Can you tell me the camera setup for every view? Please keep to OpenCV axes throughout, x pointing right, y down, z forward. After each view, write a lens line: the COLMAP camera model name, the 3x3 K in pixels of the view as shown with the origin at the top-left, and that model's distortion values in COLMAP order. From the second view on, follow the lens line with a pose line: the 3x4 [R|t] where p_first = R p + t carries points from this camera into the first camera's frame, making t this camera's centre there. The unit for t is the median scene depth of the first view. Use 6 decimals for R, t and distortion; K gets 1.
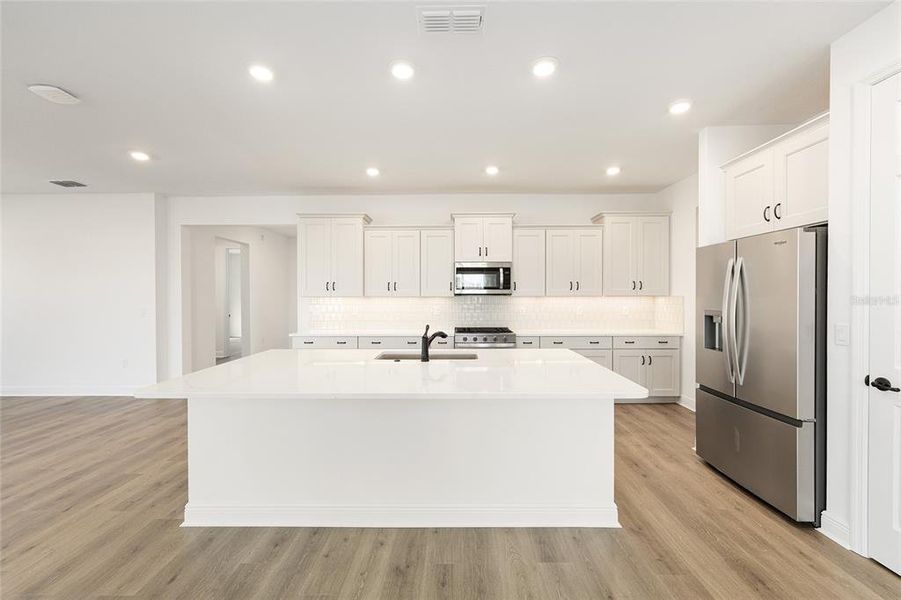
lens RADIAL K [[362.4, 0, 452.5], [0, 362.4, 298.1], [0, 0, 1]] dist [0.001088, 0.000261]
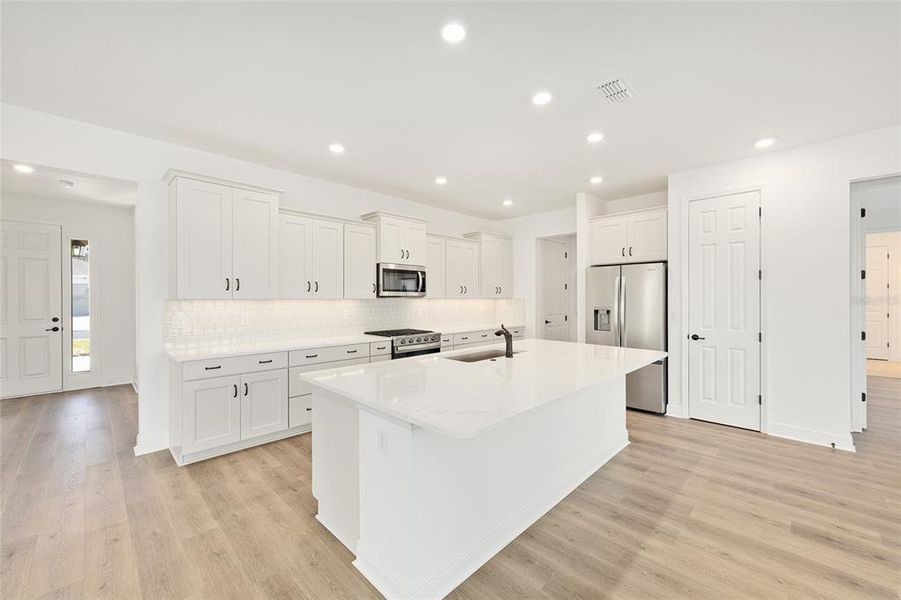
lens RADIAL K [[362.4, 0, 452.5], [0, 362.4, 298.1], [0, 0, 1]] dist [0.001088, 0.000261]
pose [[0.689676, 0.001442, 0.724116, -0.571450], [0.005690, 0.999956, -0.007411, 0.002055], [-0.724095, 0.009231, 0.689638, 0.214713]]
